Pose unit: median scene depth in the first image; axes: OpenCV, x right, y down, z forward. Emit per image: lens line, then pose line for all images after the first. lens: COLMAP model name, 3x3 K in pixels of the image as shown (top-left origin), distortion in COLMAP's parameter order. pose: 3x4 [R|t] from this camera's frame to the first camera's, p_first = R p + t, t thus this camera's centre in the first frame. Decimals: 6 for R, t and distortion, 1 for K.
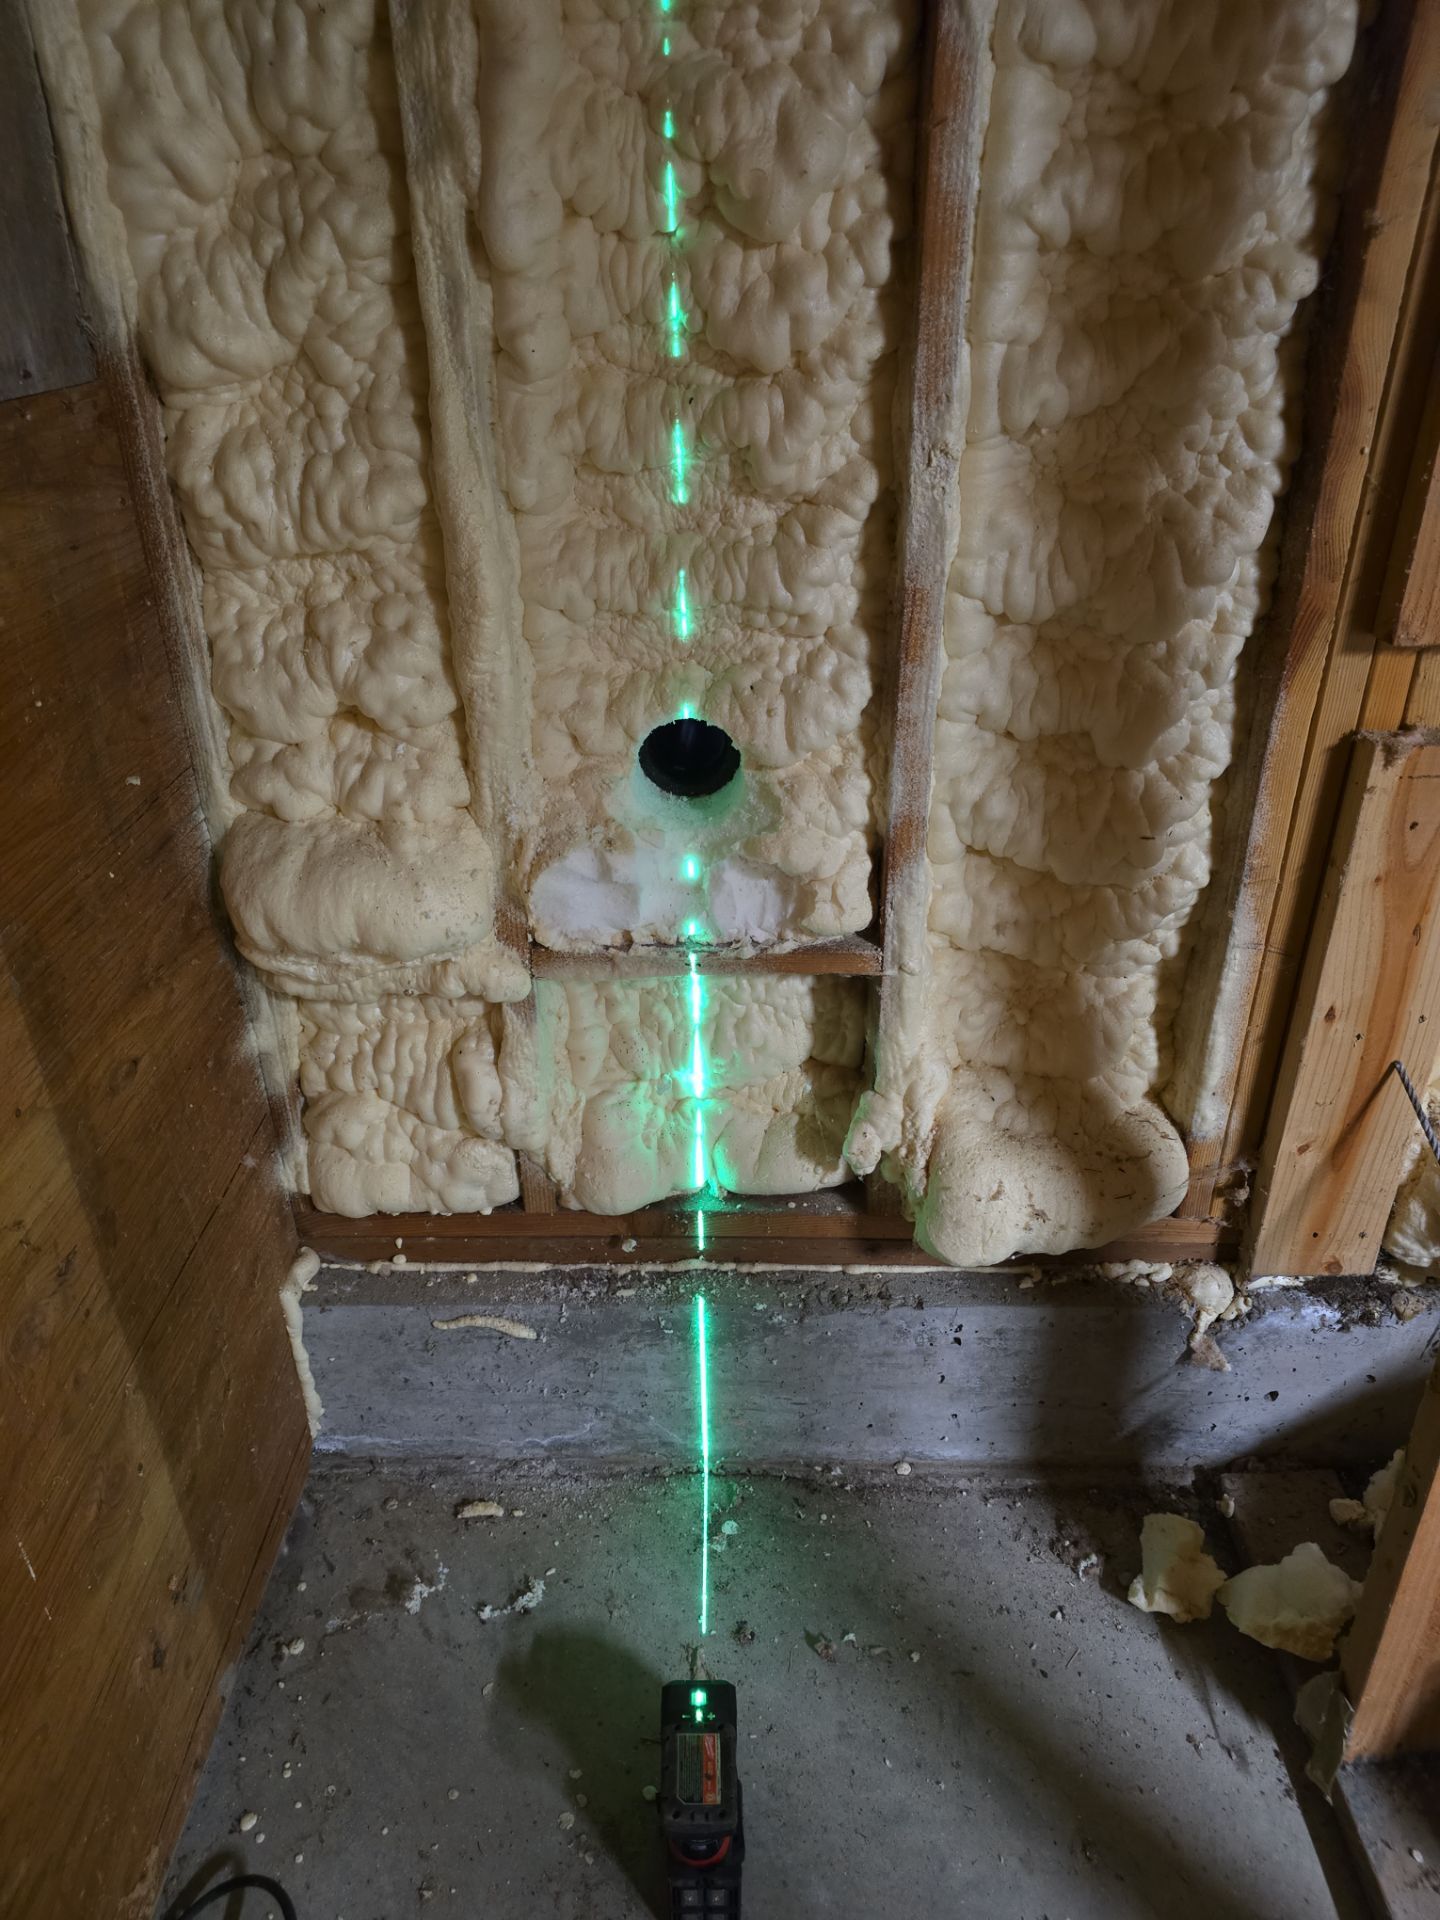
lens RADIAL K [[1272.9, 0, 720.0], [0, 1272.9, 960.0], [0, 0, 1]] dist [0.052837, -0.049535]
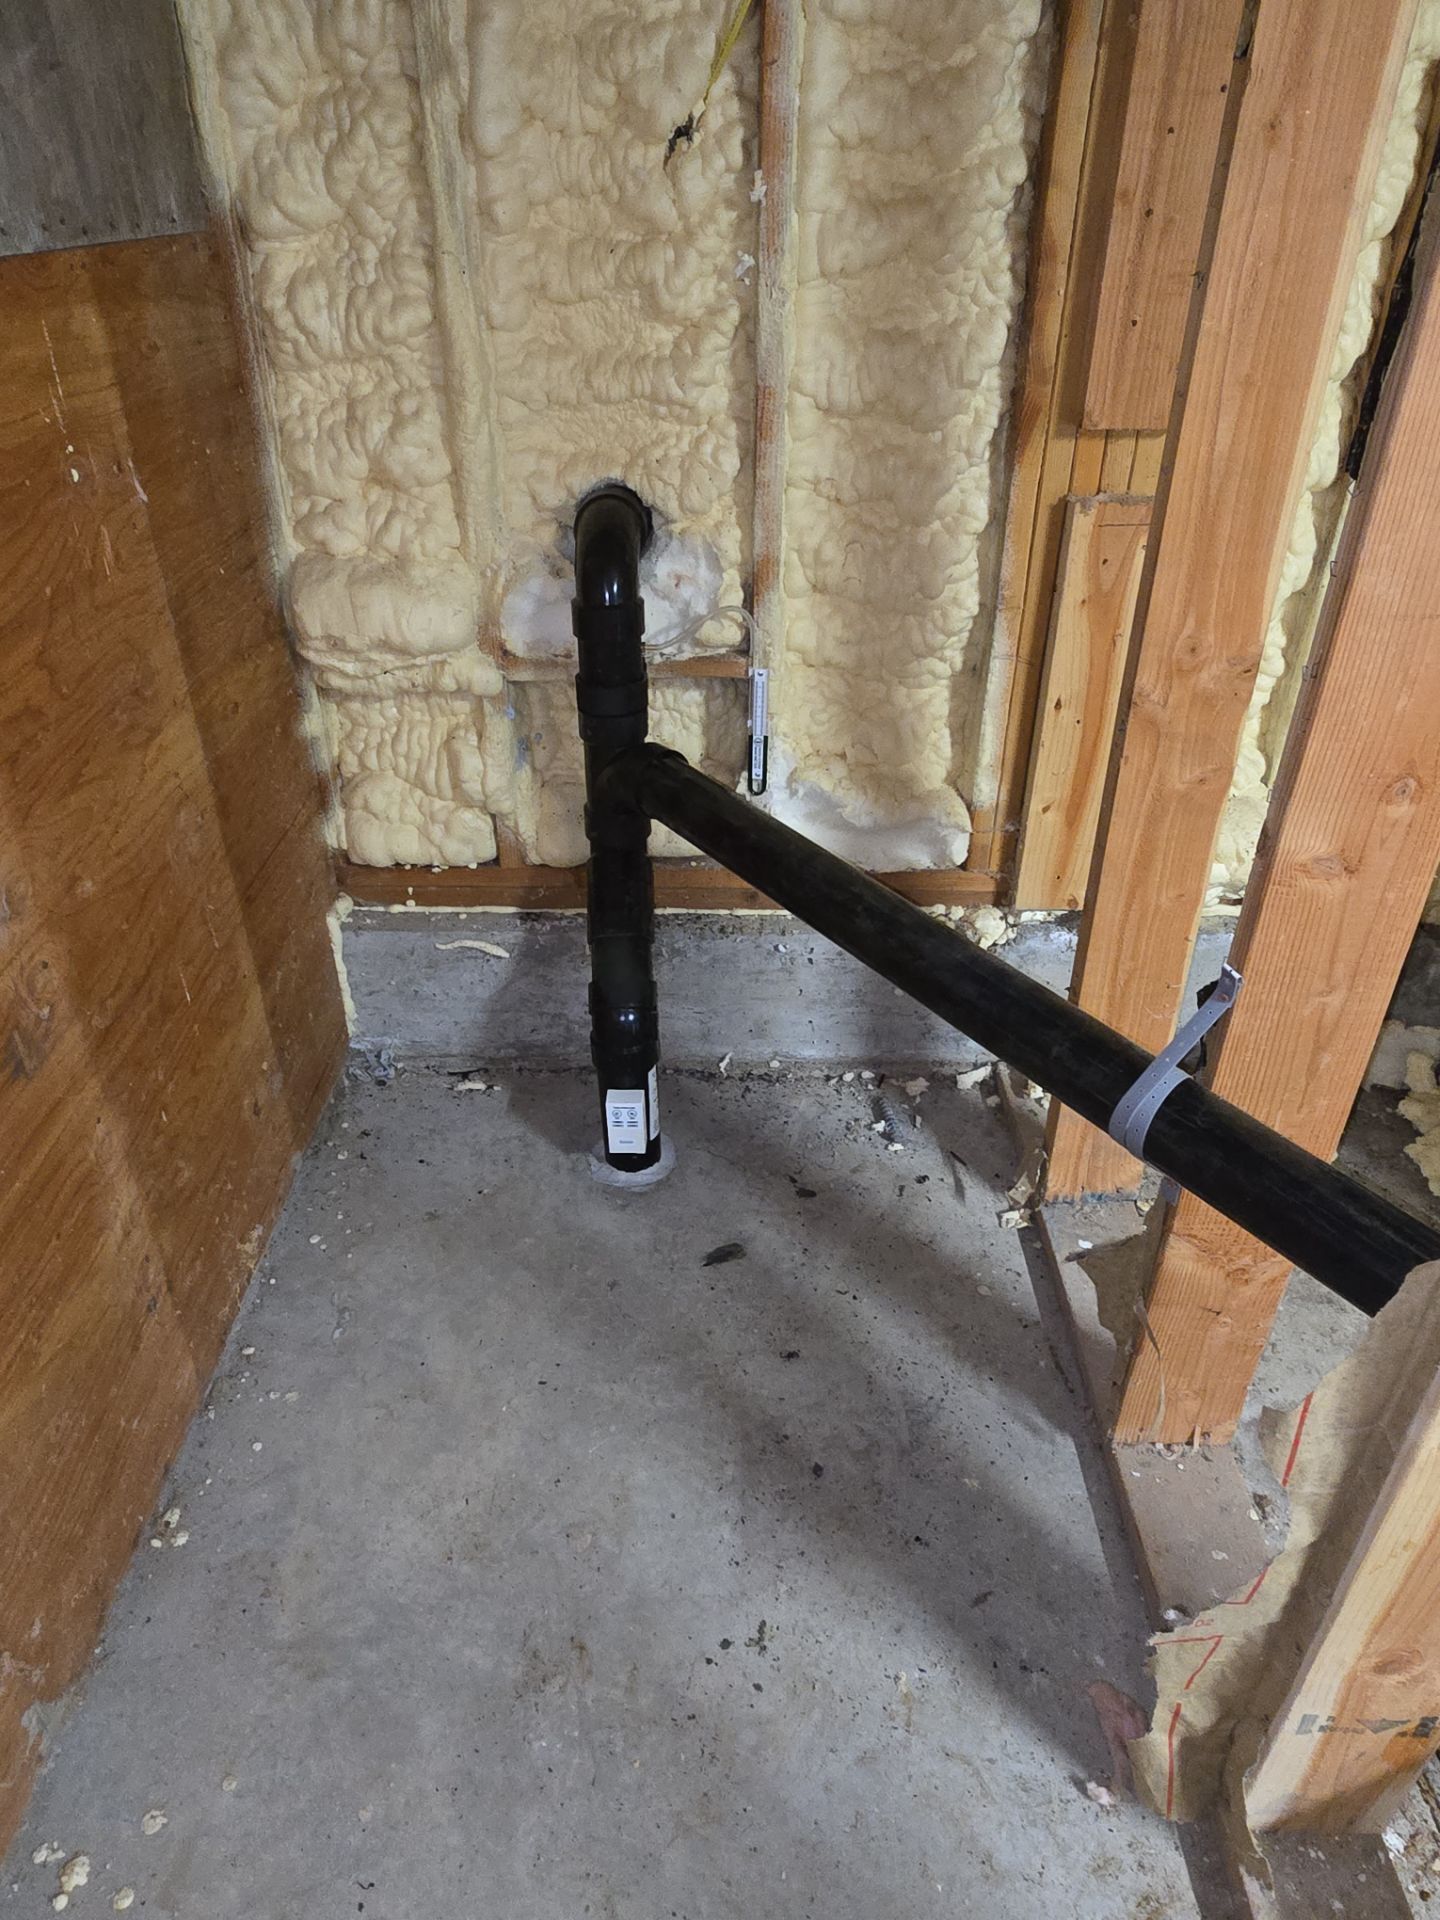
lens RADIAL K [[1230.1, 0, 712.7], [0, 1230.1, 959.0], [0, 0, 1]] dist [0.001643, 0.001816]
pose [[0.999908, 0.009630, 0.009591, 0.080856], [-0.010173, 0.998248, 0.058294, 0.268130], [-0.009013, -0.058386, 0.998253, -0.421230]]
